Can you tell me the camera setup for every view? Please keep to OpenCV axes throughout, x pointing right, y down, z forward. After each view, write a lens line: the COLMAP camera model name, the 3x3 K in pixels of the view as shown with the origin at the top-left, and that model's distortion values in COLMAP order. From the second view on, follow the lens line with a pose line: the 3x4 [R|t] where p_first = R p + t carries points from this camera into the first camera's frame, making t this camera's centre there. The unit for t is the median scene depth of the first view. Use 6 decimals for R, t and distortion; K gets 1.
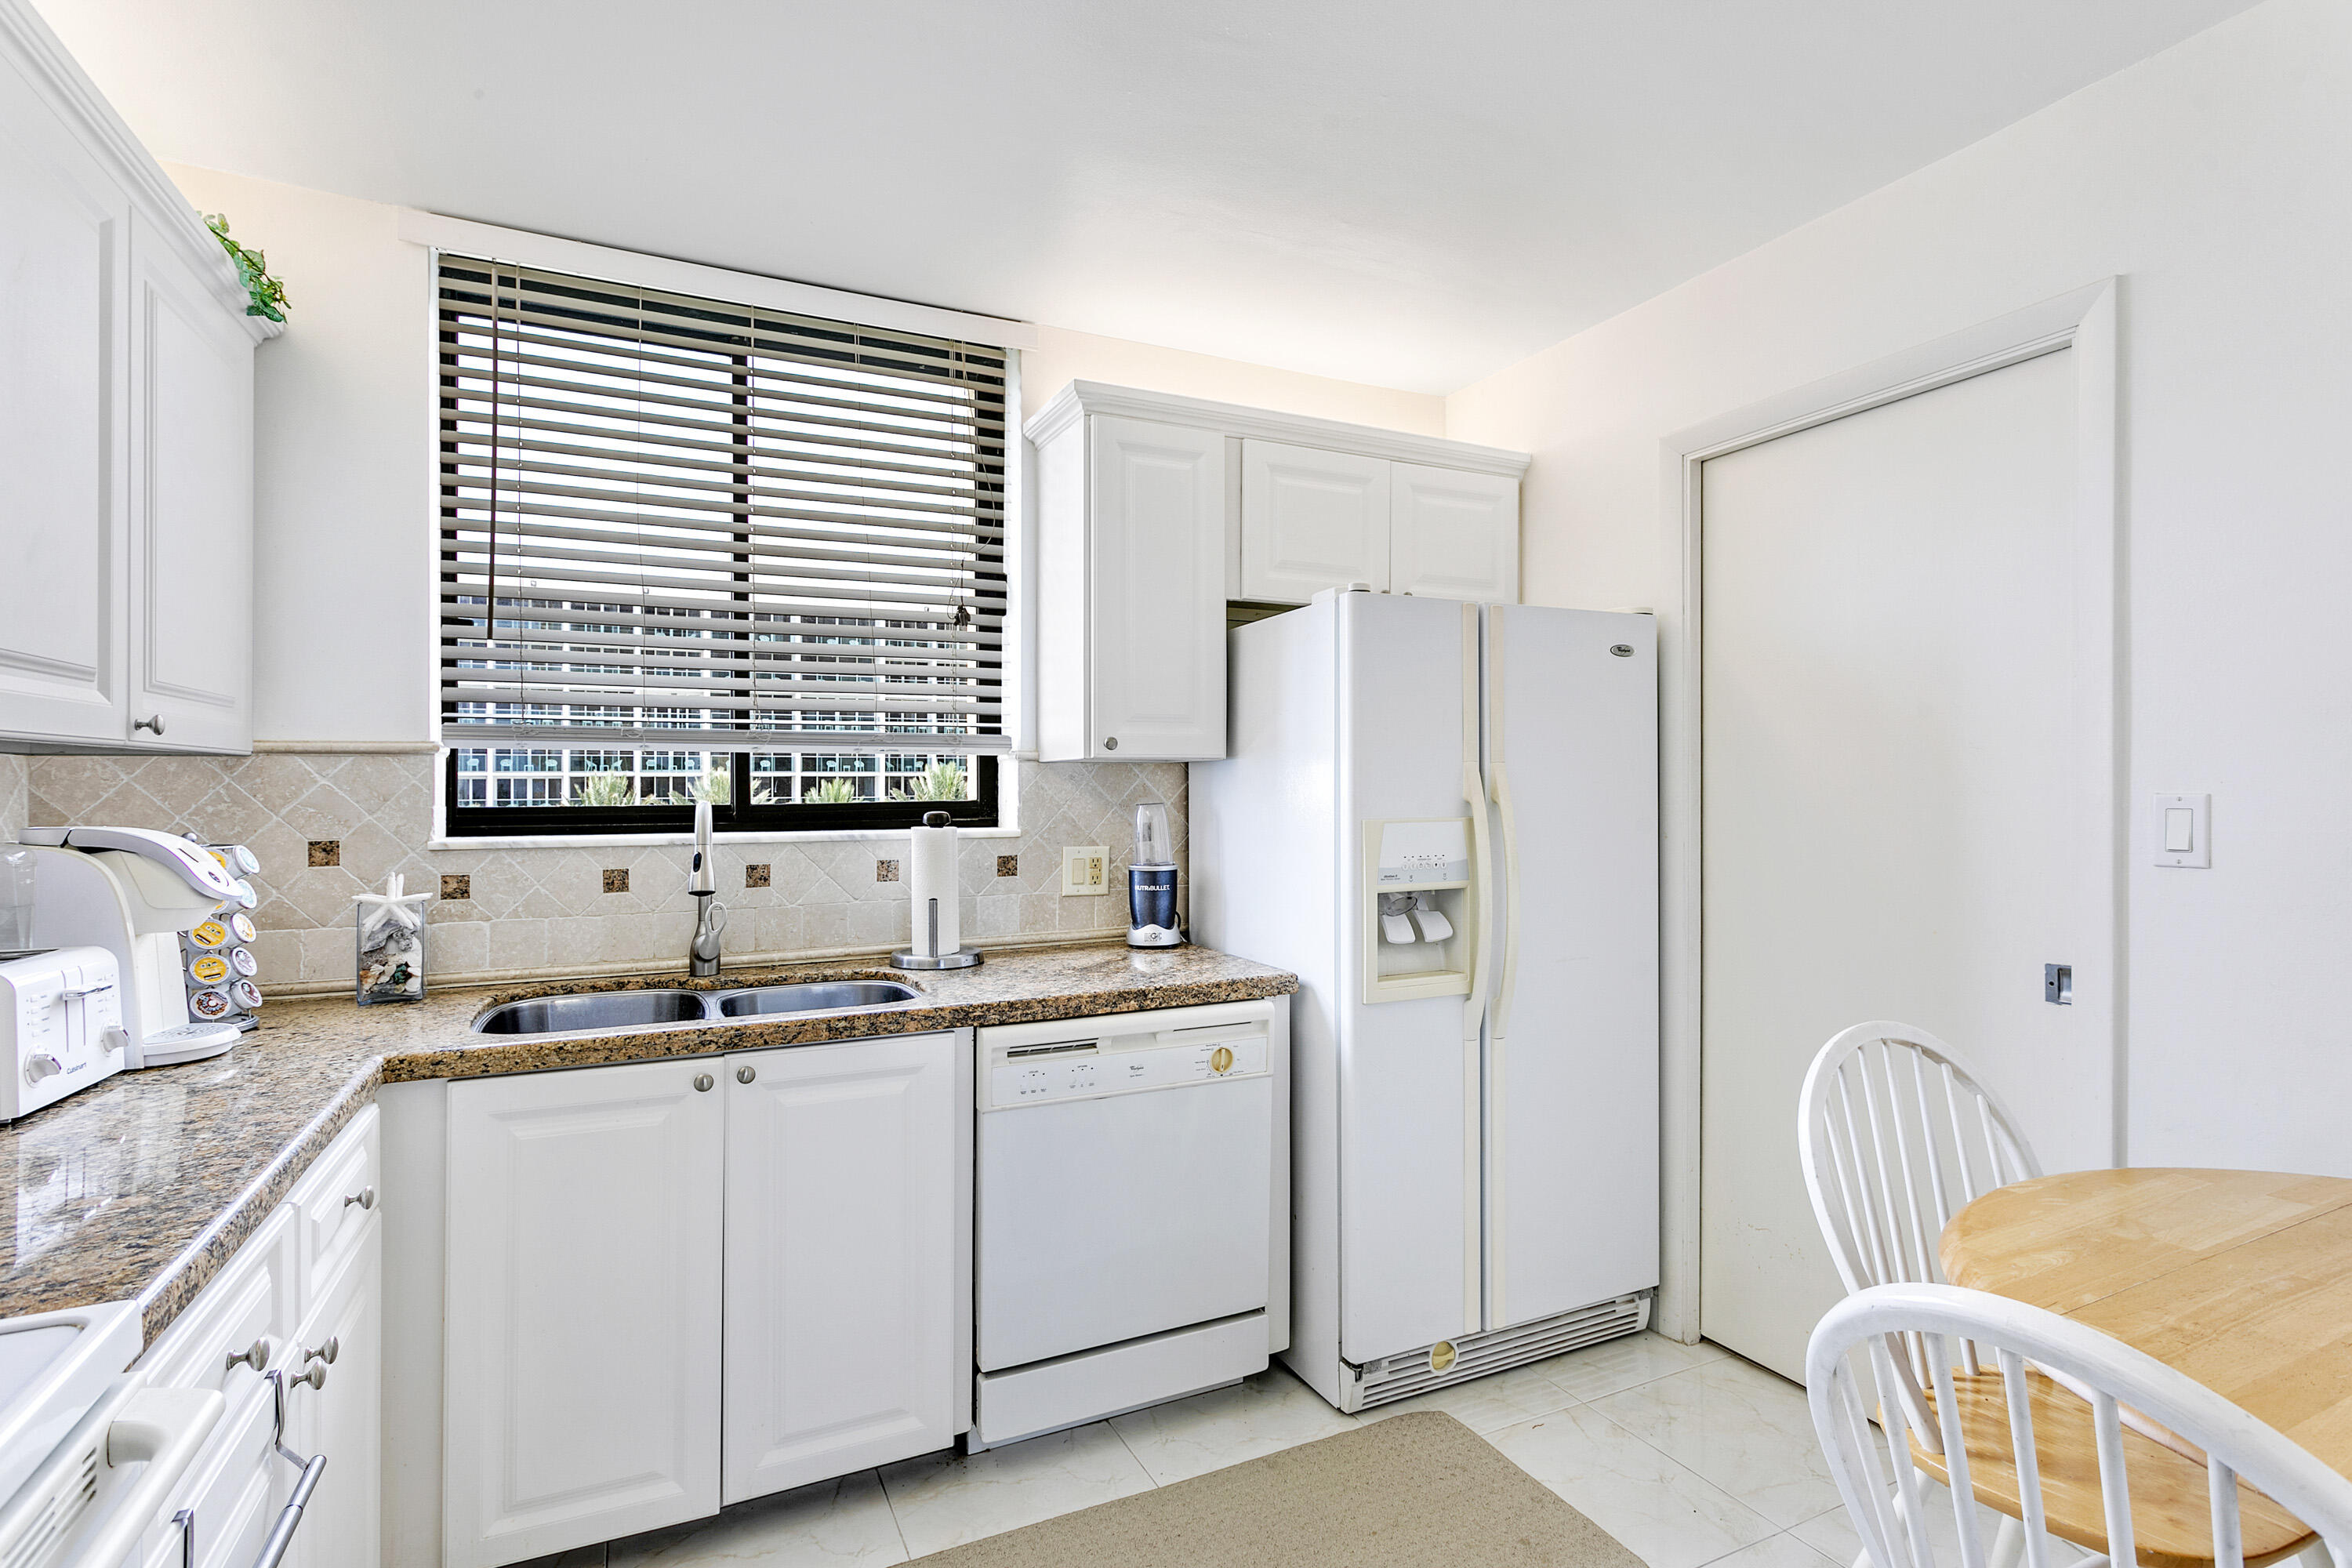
lens RADIAL K [[1133.9, 0, 1178.1], [0, 1133.9, 796.9], [0, 0, 1]] dist [0.002782, 0.000792]
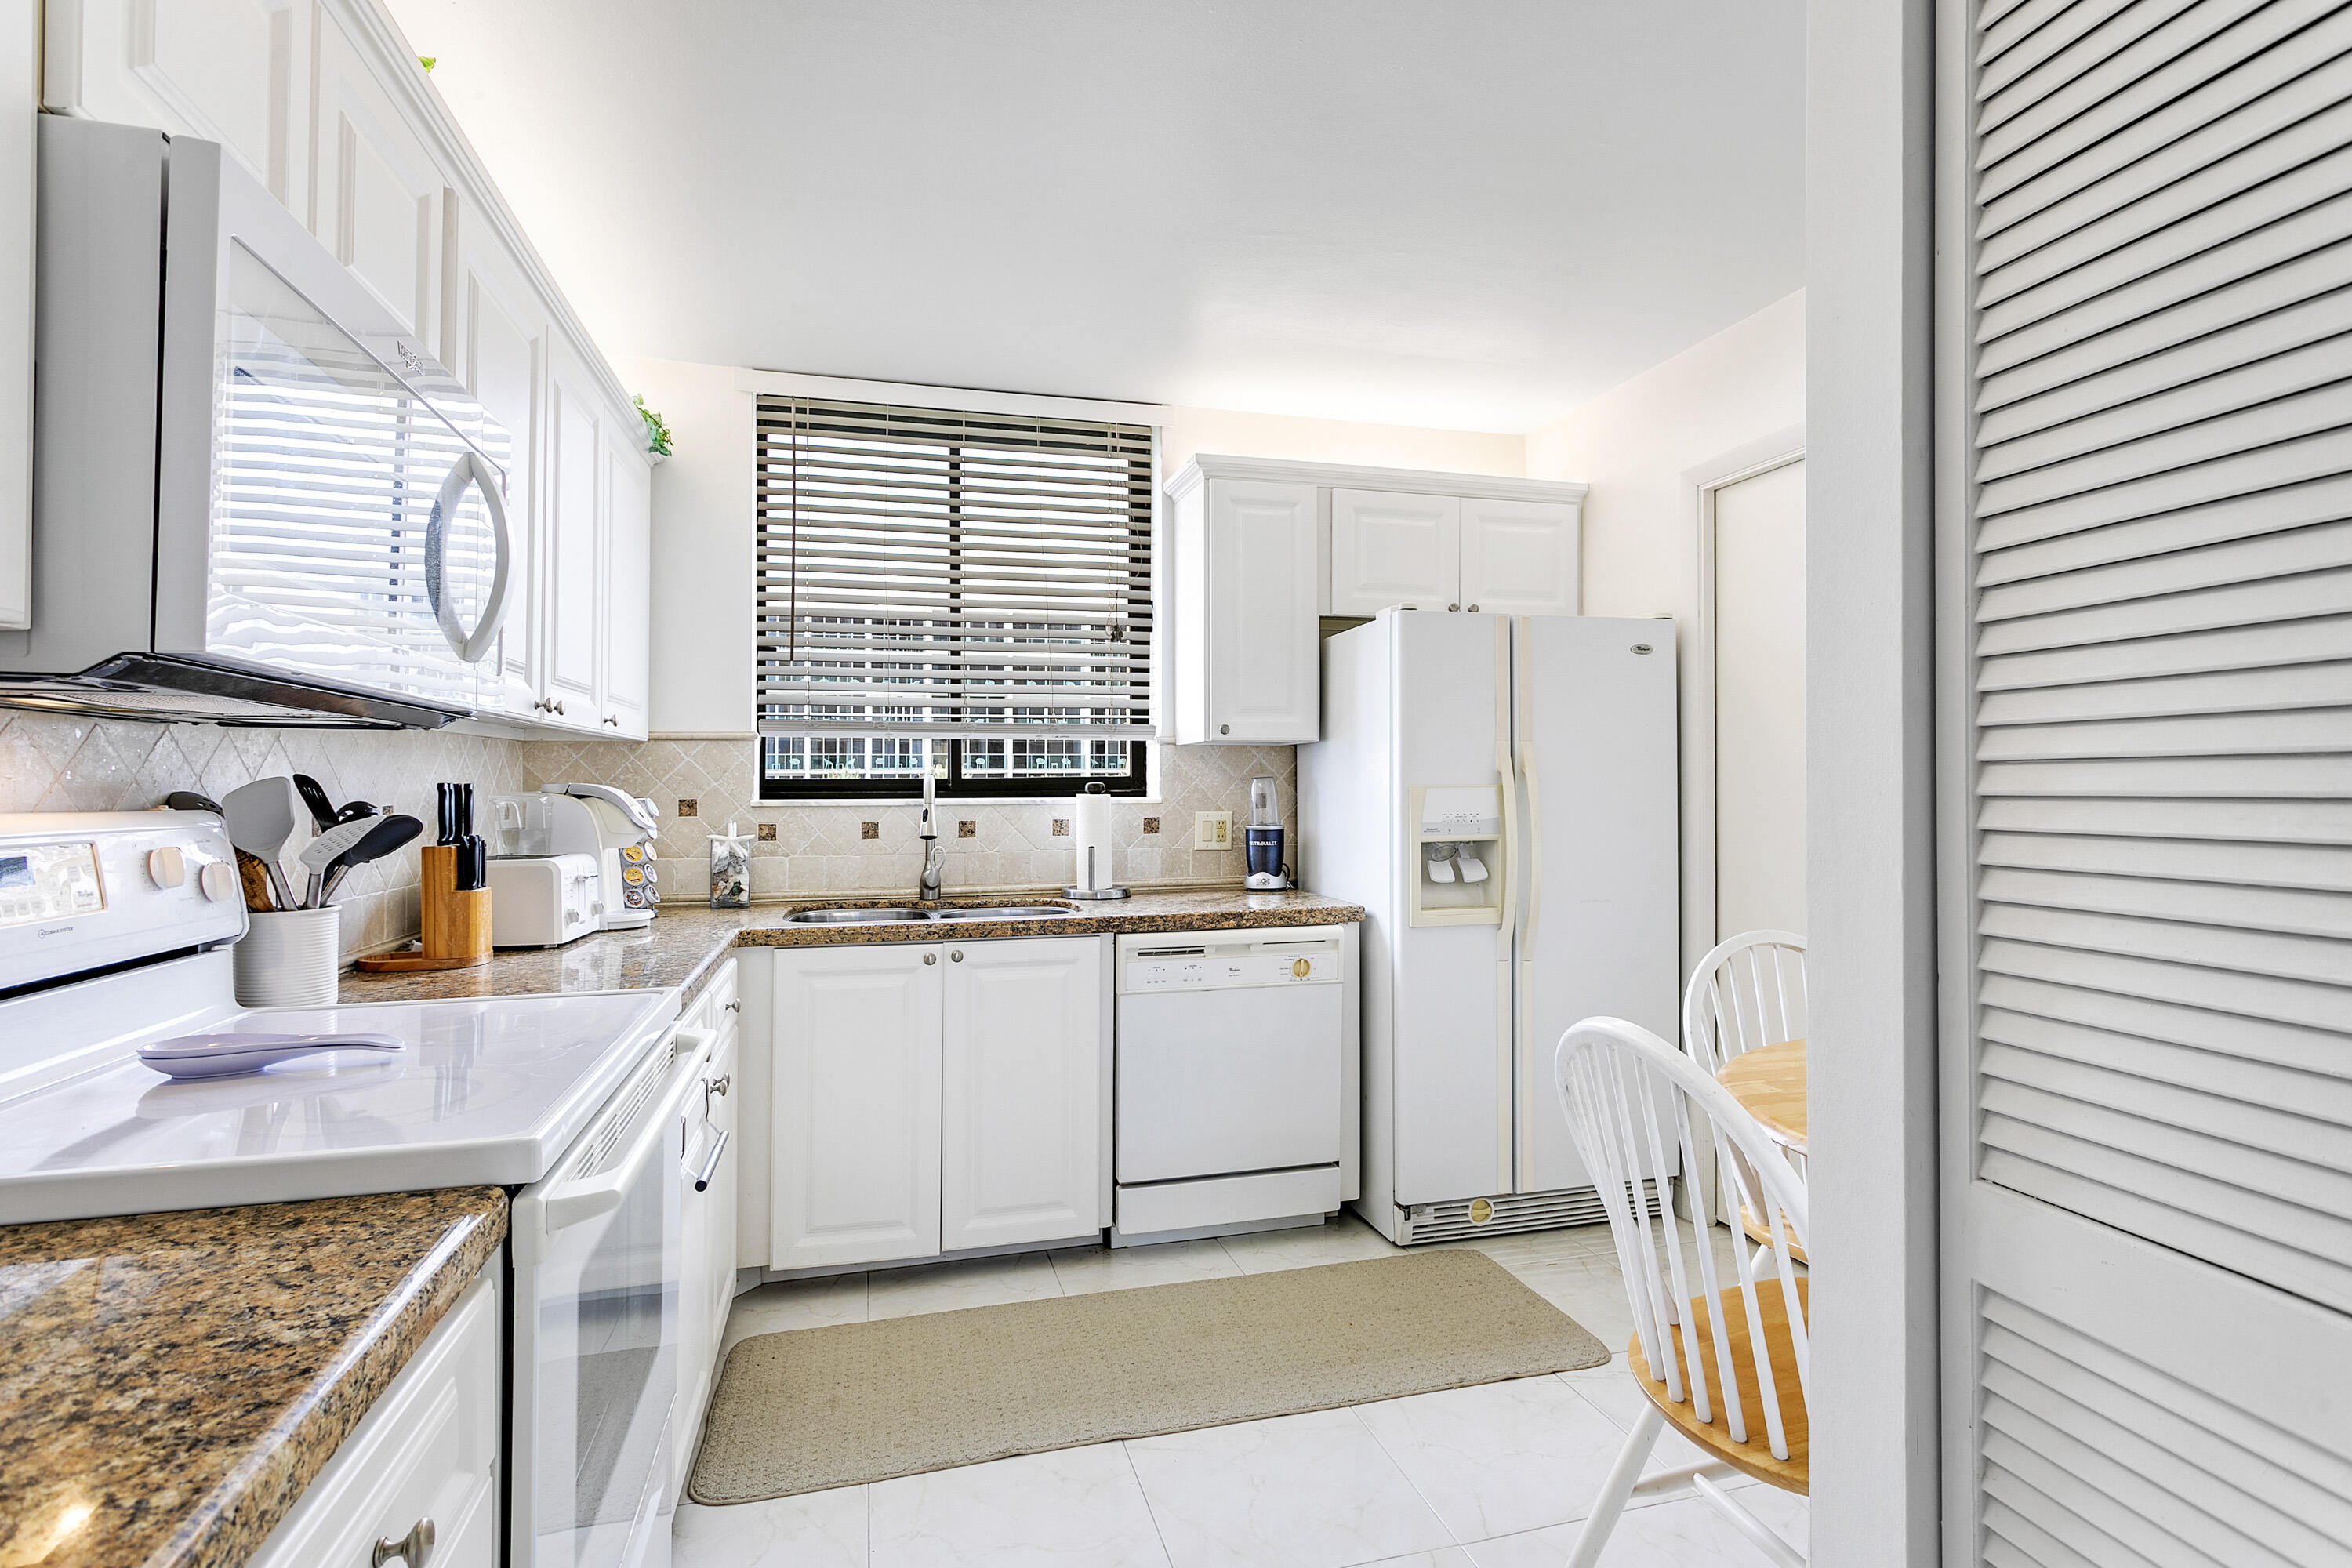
lens RADIAL K [[1133.9, 0, 1174.3], [0, 1133.9, 778.8], [0, 0, 1]] dist [0.002782, 0.000792]
pose [[0.983911, -0.002182, -0.178644, 0.125184], [-0.000244, 0.999908, -0.013553, 0.029240], [0.178657, 0.013379, 0.983820, -0.313731]]
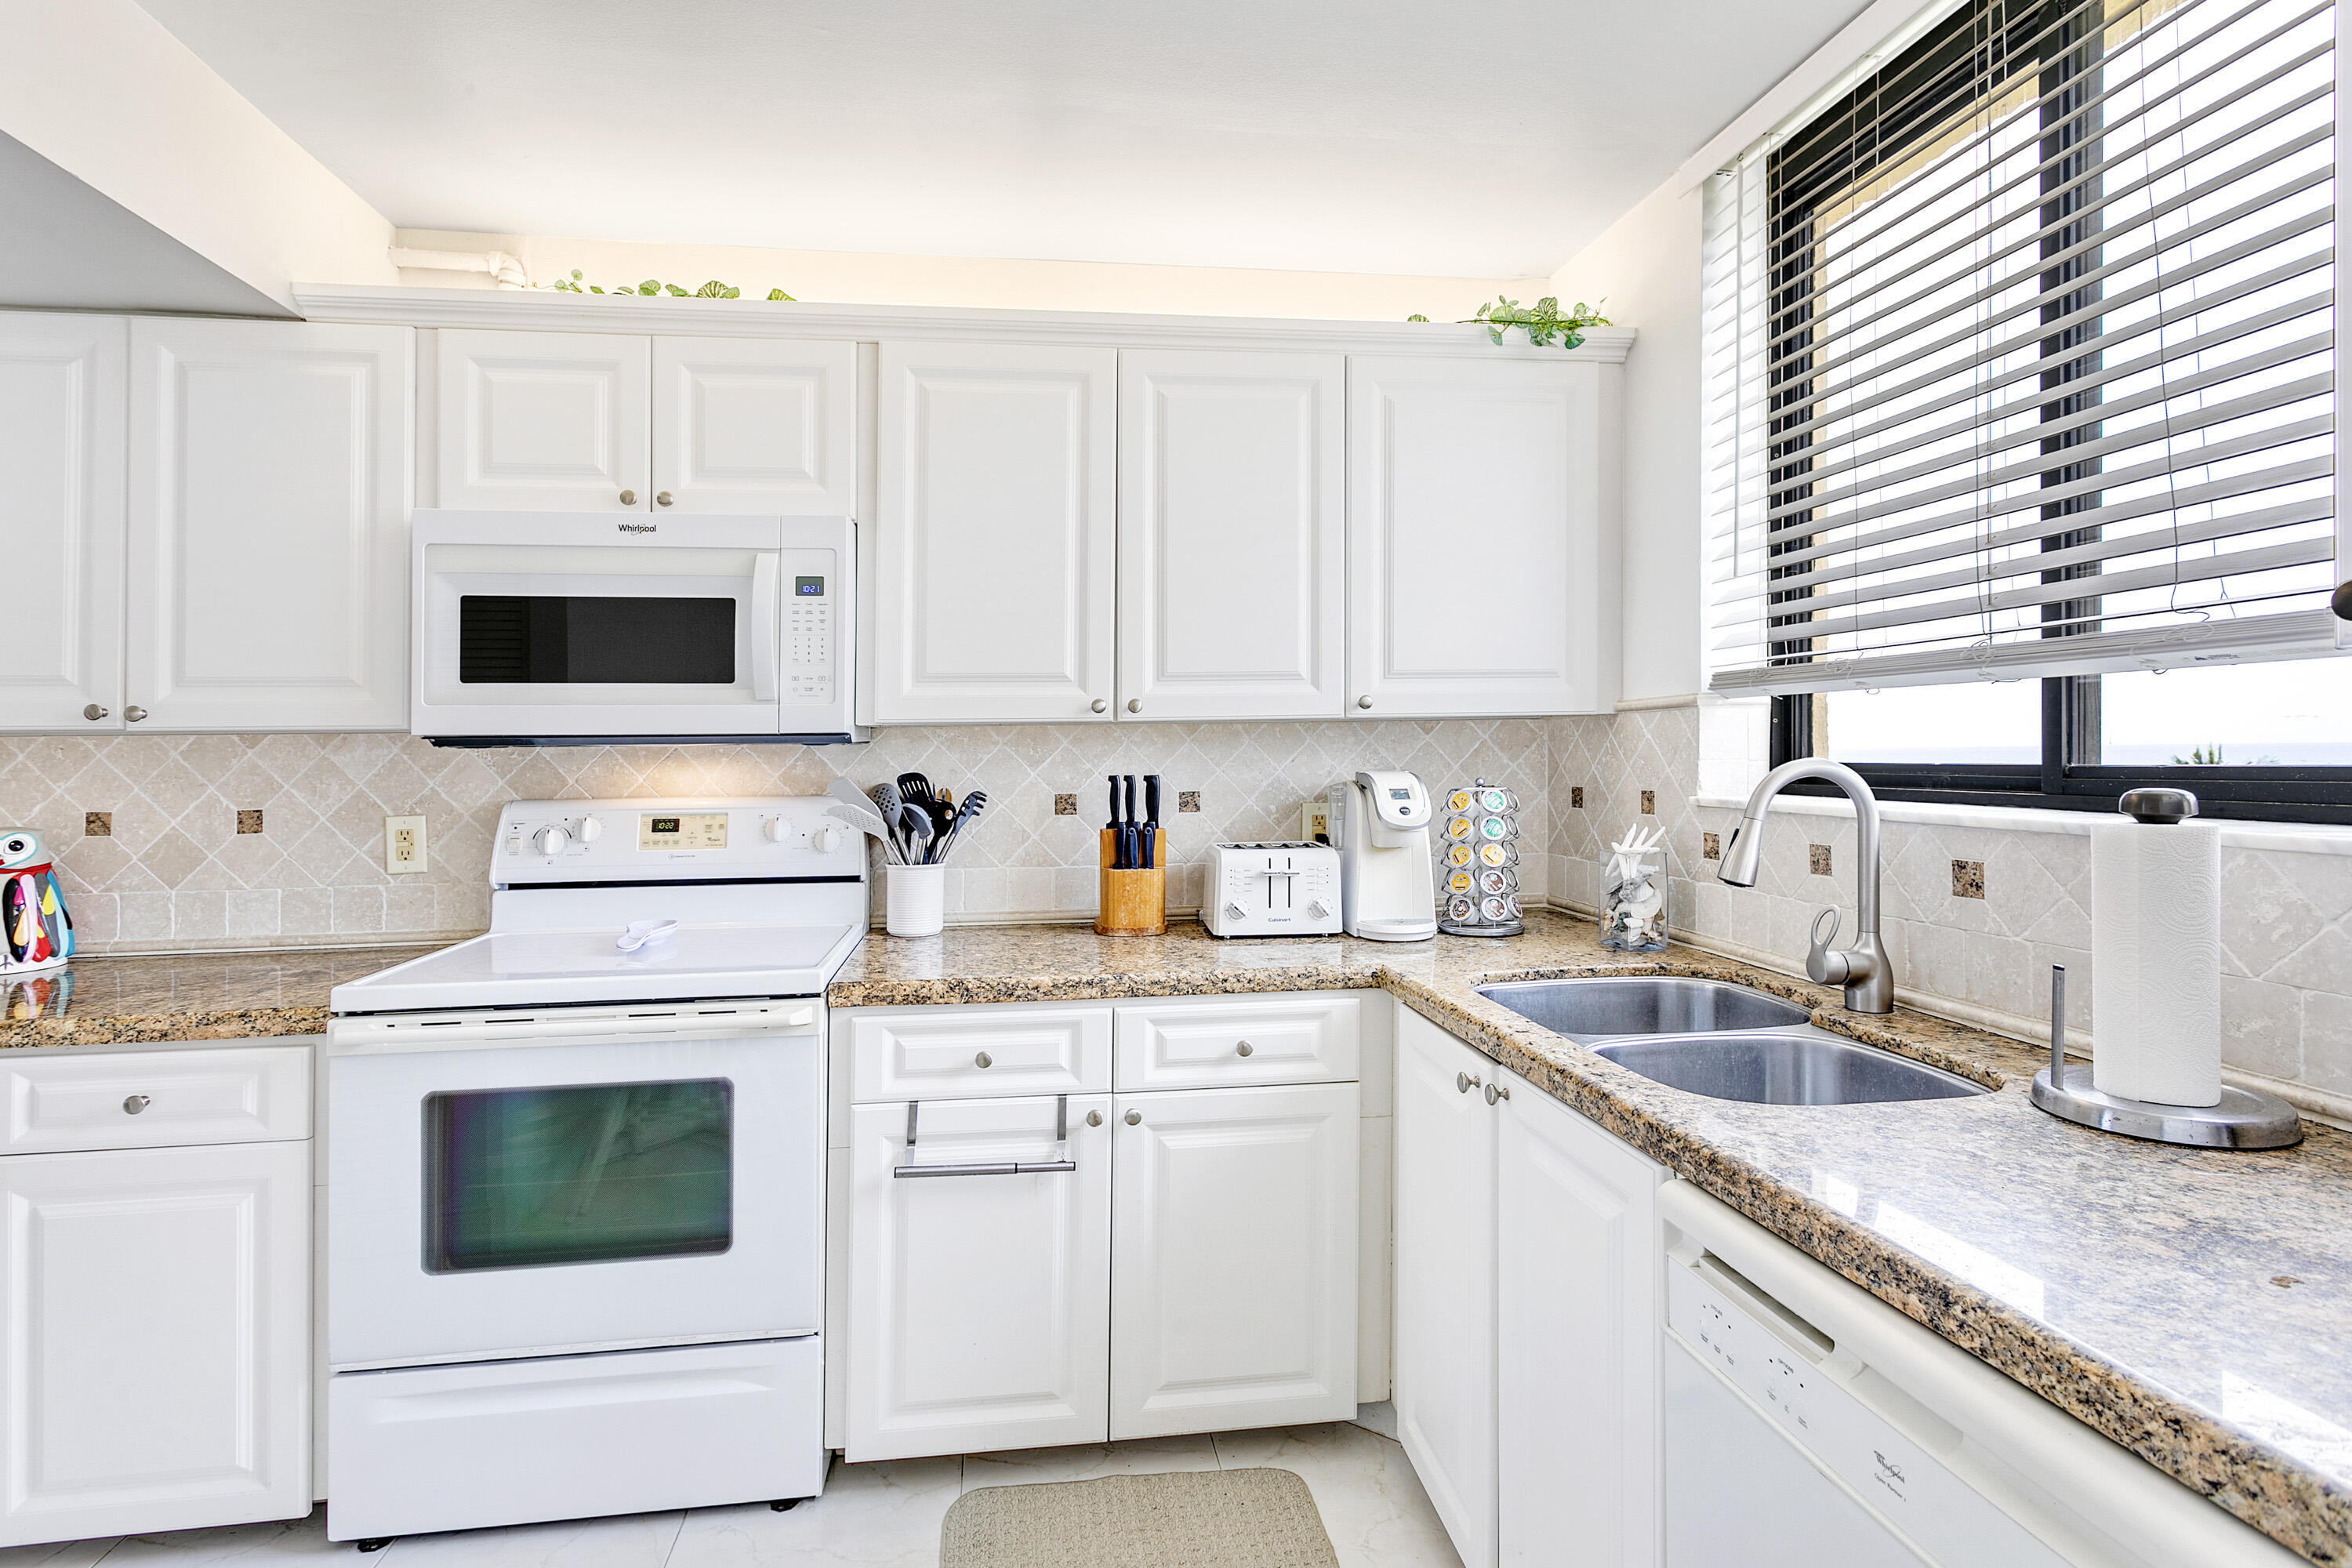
lens RADIAL K [[1133.9, 0, 1182.5], [0, 1133.9, 719.3], [0, 0, 1]] dist [0.002782, 0.000792]
pose [[-0.303114, -0.020526, -0.952733, 0.381797], [0.002913, 0.999743, -0.022465, -0.006110], [0.952950, -0.009584, -0.302976, 0.833054]]
